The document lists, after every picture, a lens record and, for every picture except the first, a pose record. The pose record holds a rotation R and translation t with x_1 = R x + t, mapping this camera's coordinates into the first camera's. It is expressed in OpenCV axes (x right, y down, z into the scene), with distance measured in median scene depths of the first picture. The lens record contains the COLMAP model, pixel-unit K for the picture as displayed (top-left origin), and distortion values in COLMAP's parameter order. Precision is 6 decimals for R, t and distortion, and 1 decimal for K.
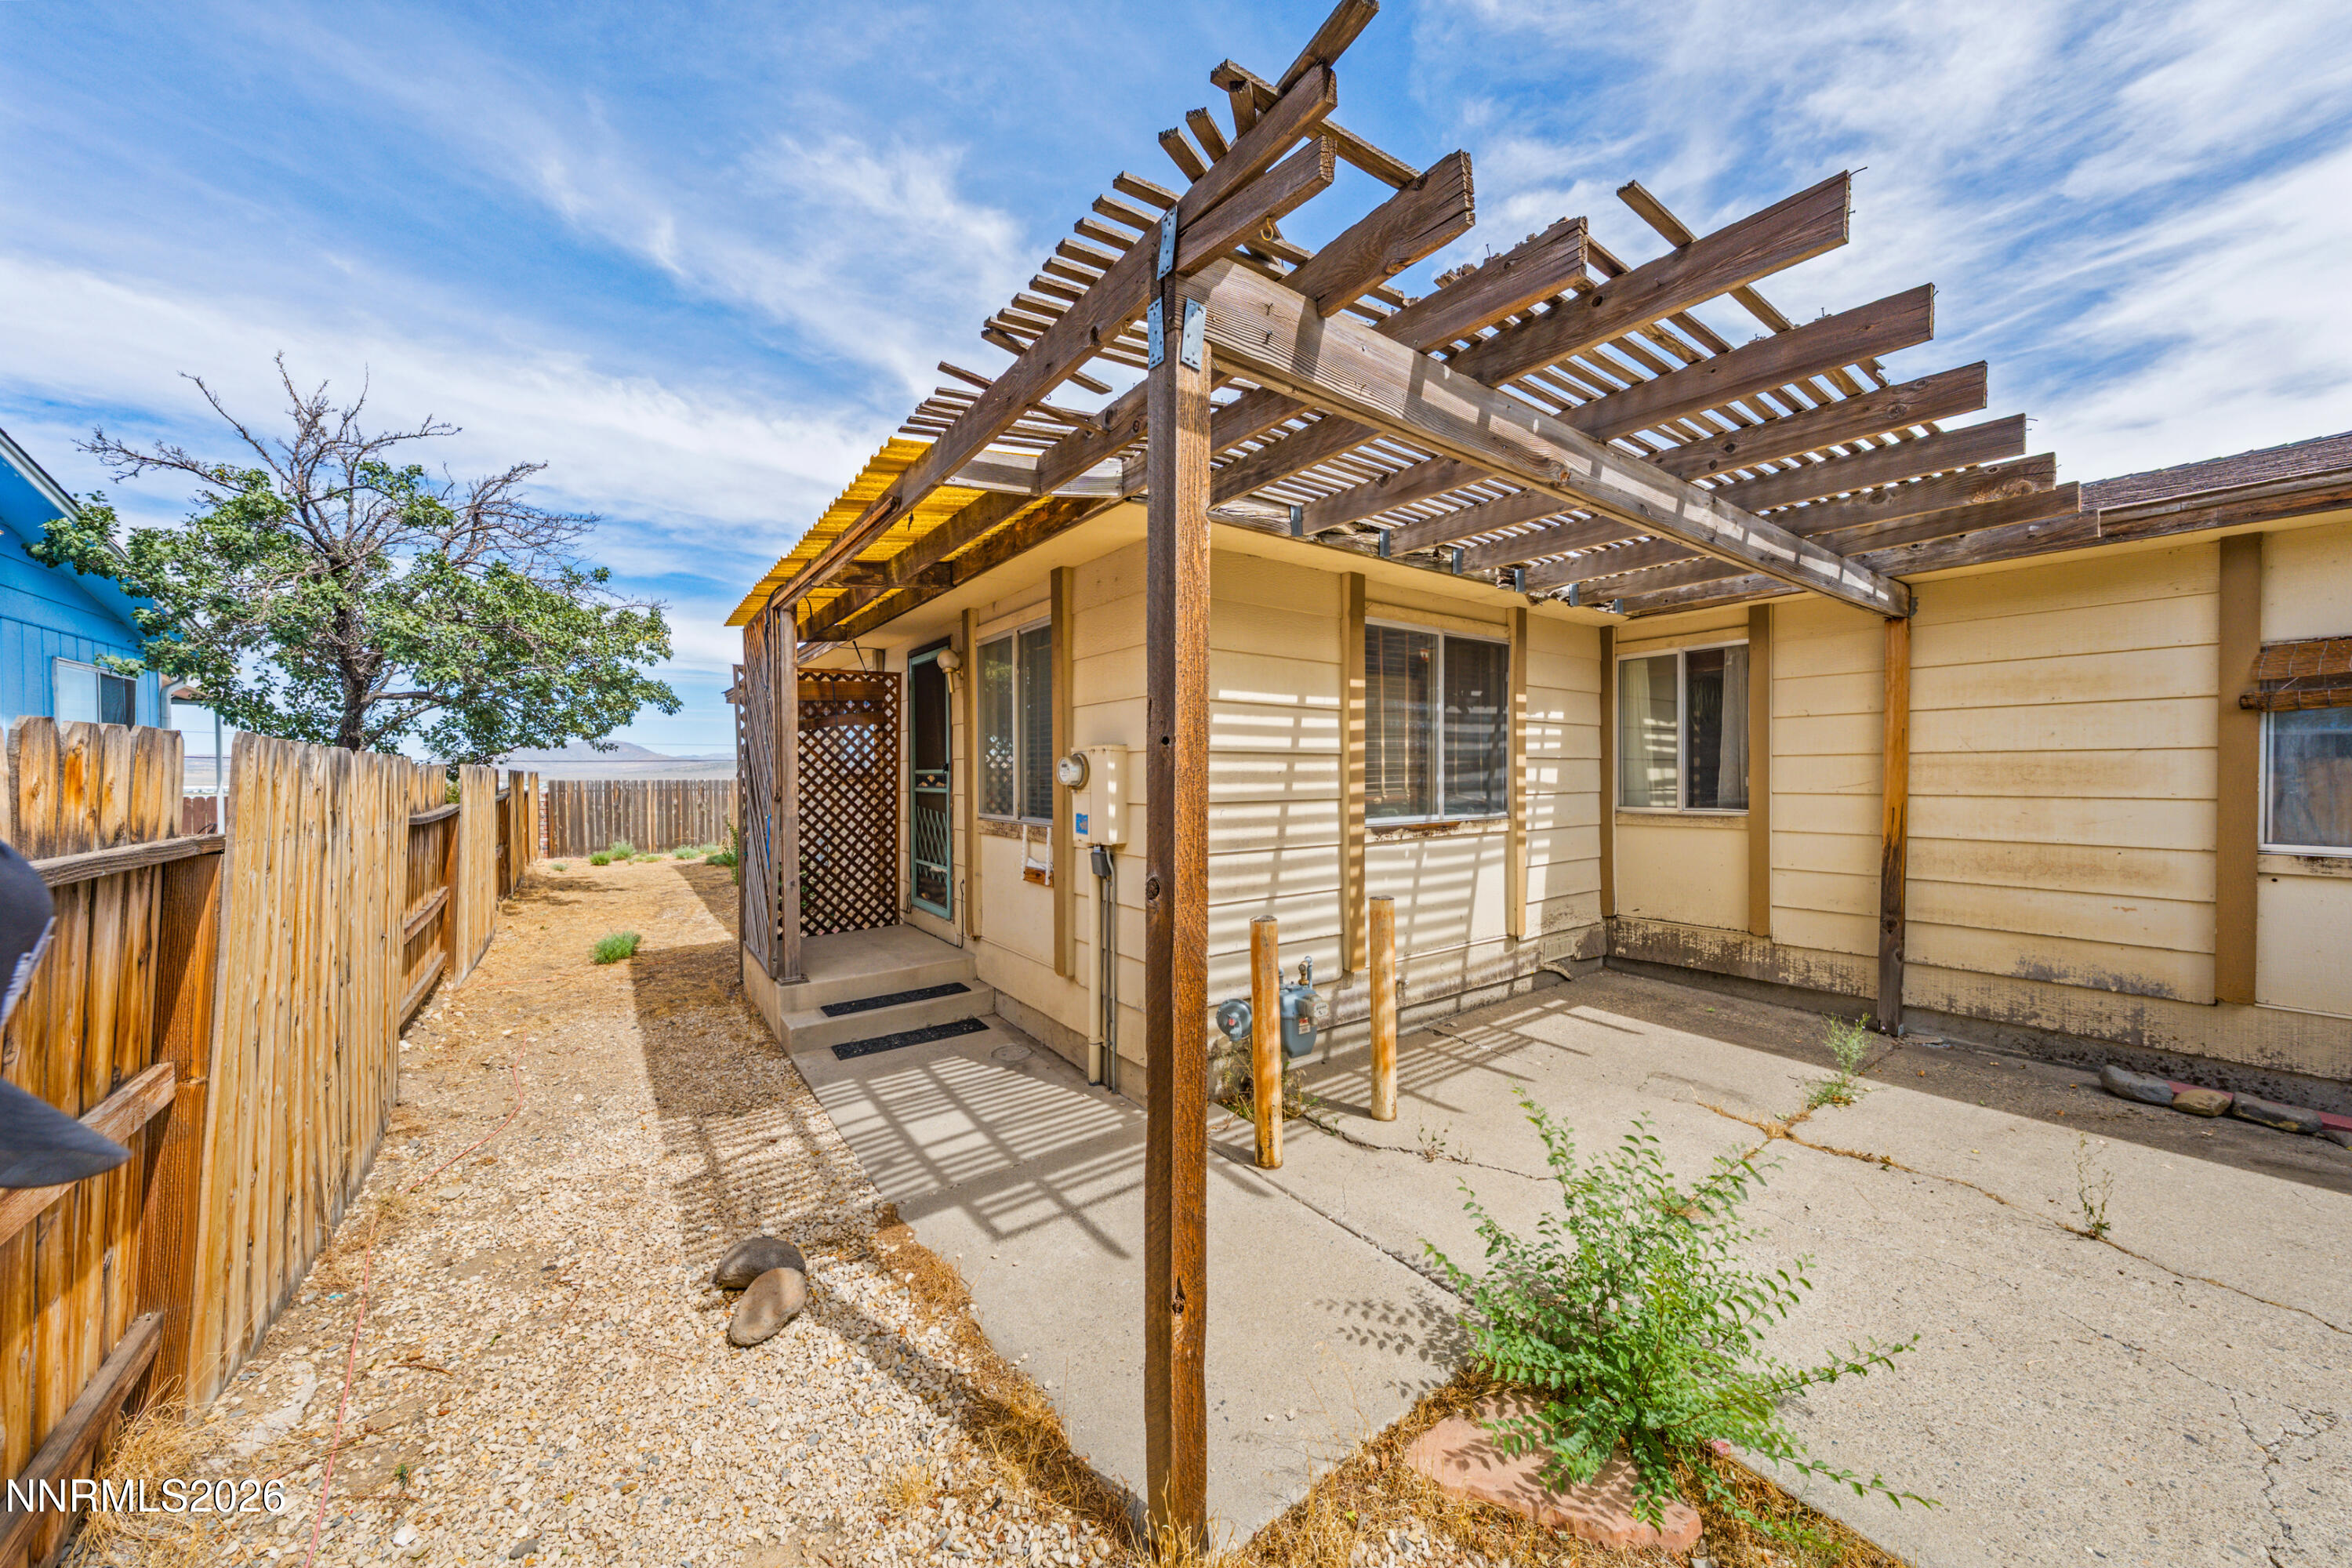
lens RADIAL K [[797.9, 0, 1185.0], [0, 797.9, 783.5], [0, 0, 1]] dist [0.000916, -0.000068]
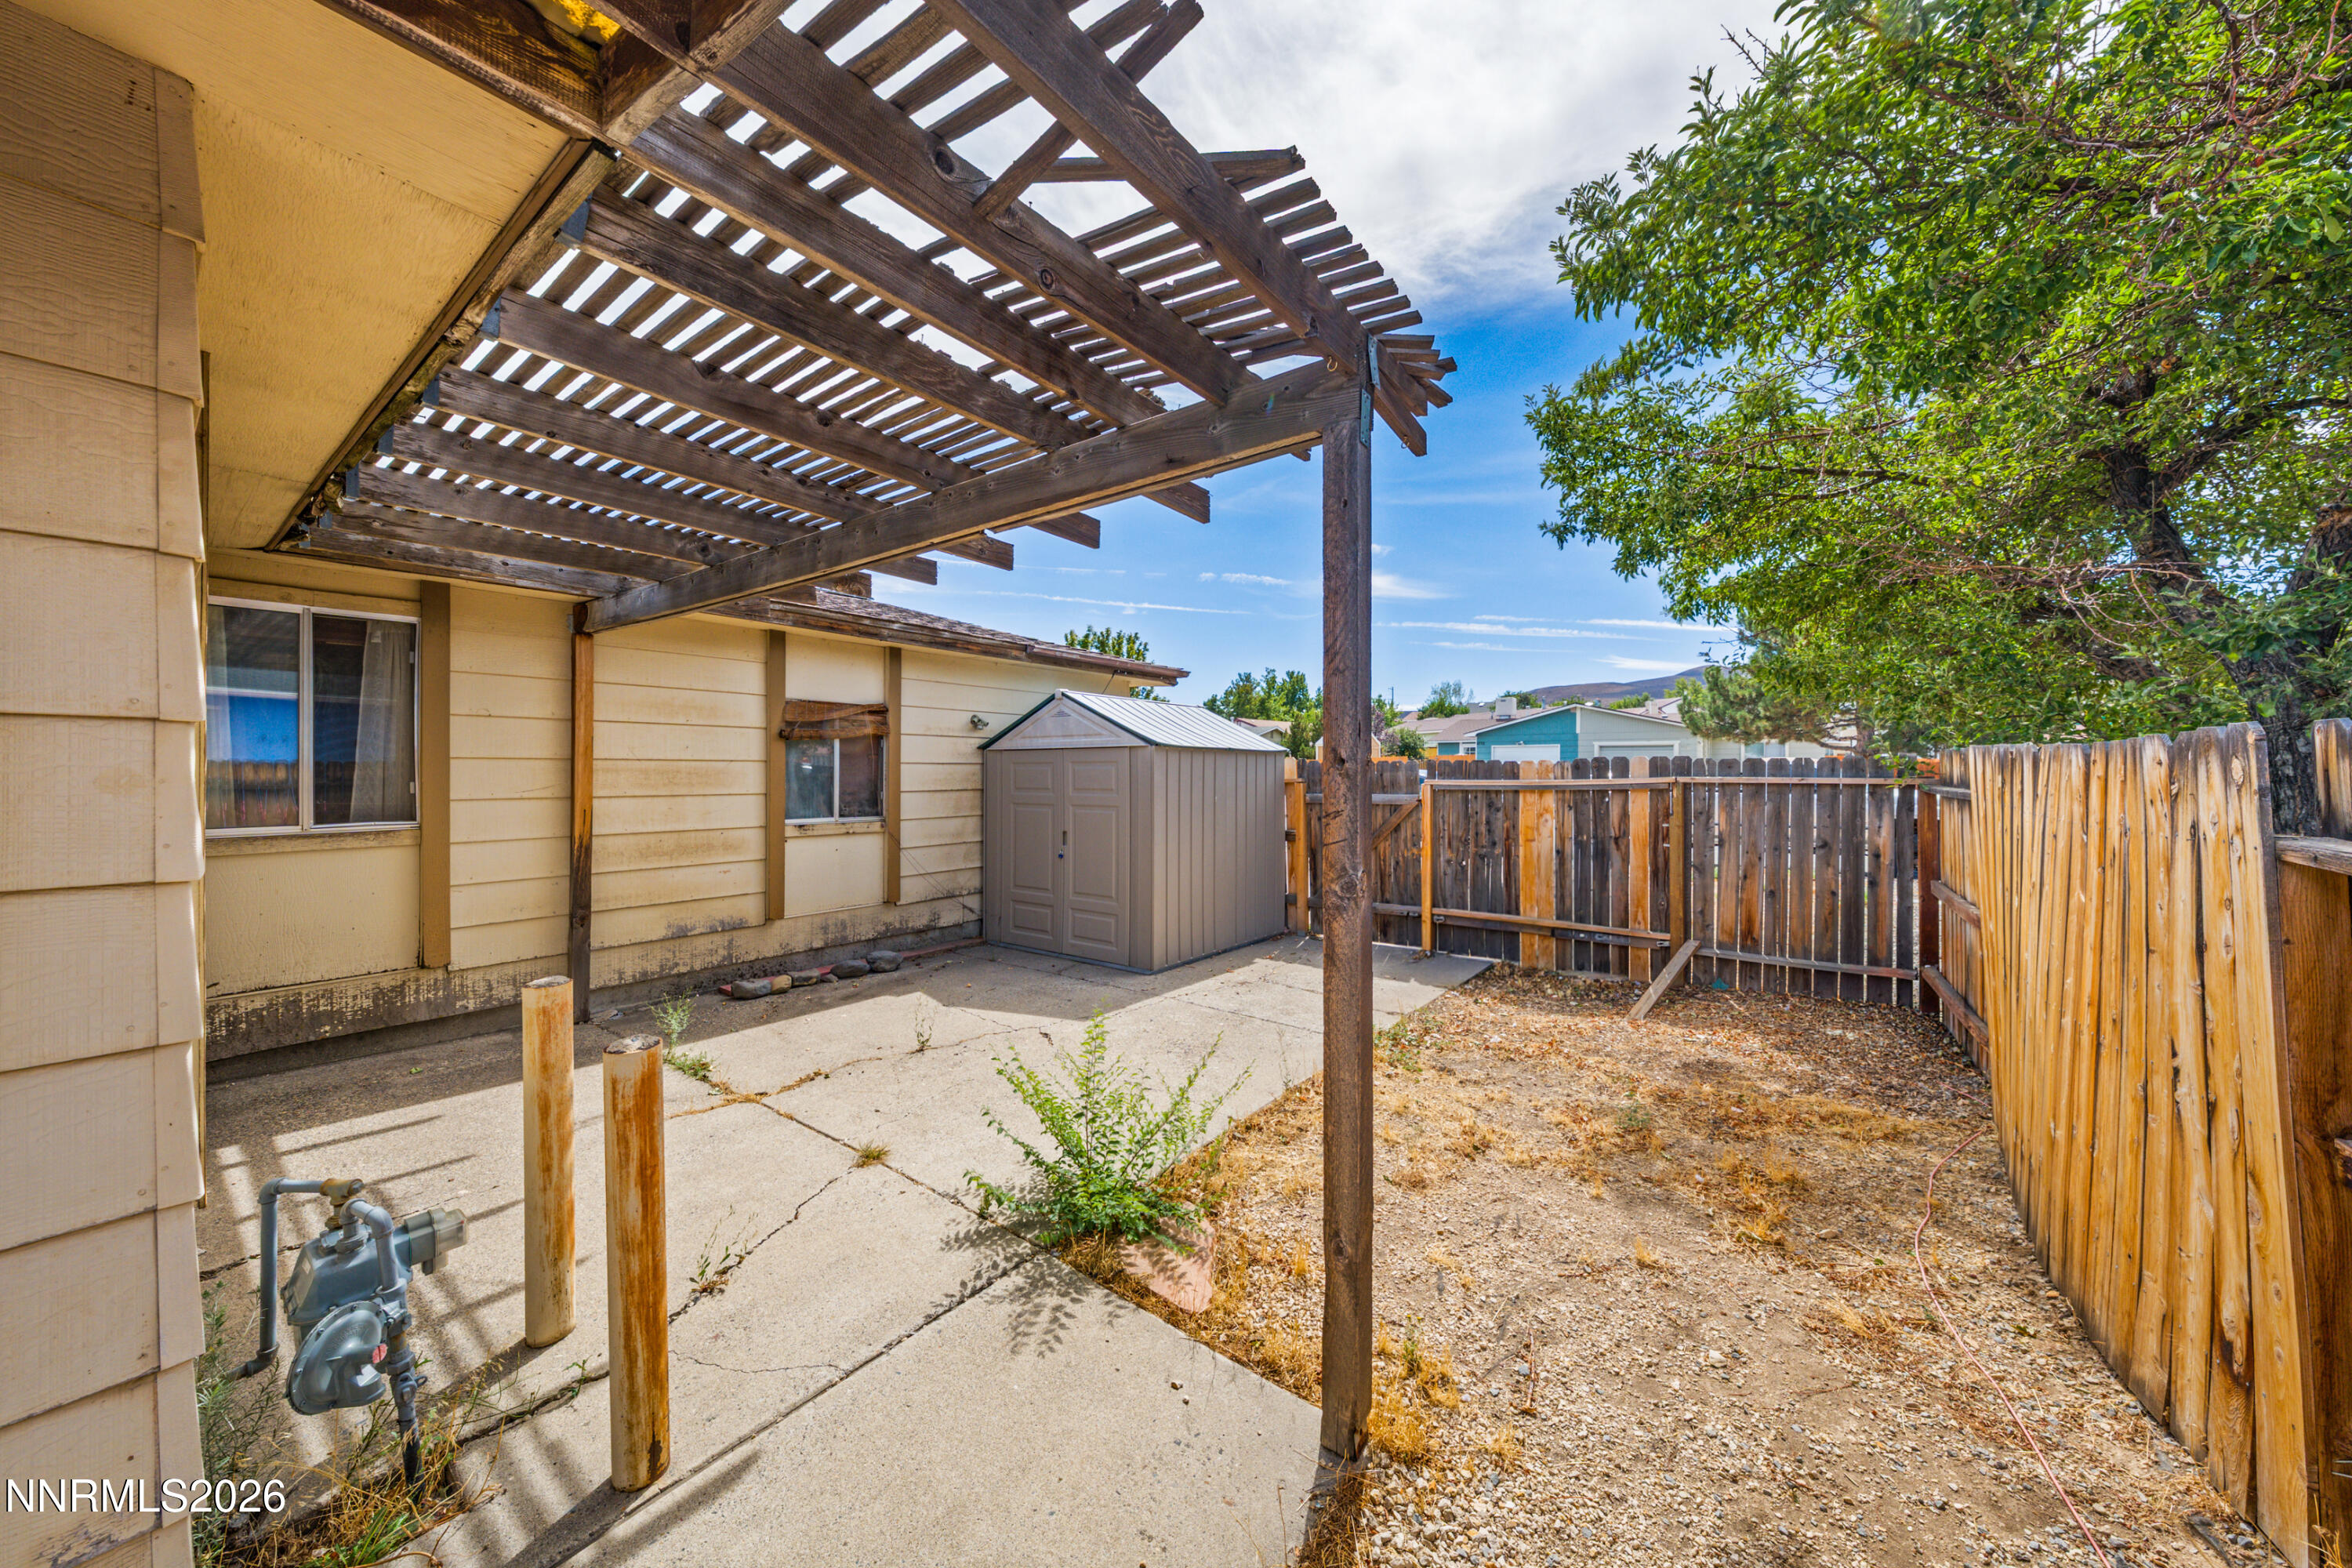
lens RADIAL K [[797.9, 0, 1185.0], [0, 797.9, 783.5], [0, 0, 1]] dist [0.000916, -0.000068]
pose [[-0.277912, -0.012726, 0.960522, -0.372313], [0.008730, 0.999837, 0.015773, -0.015112], [-0.960567, 0.012769, -0.277756, 0.525729]]
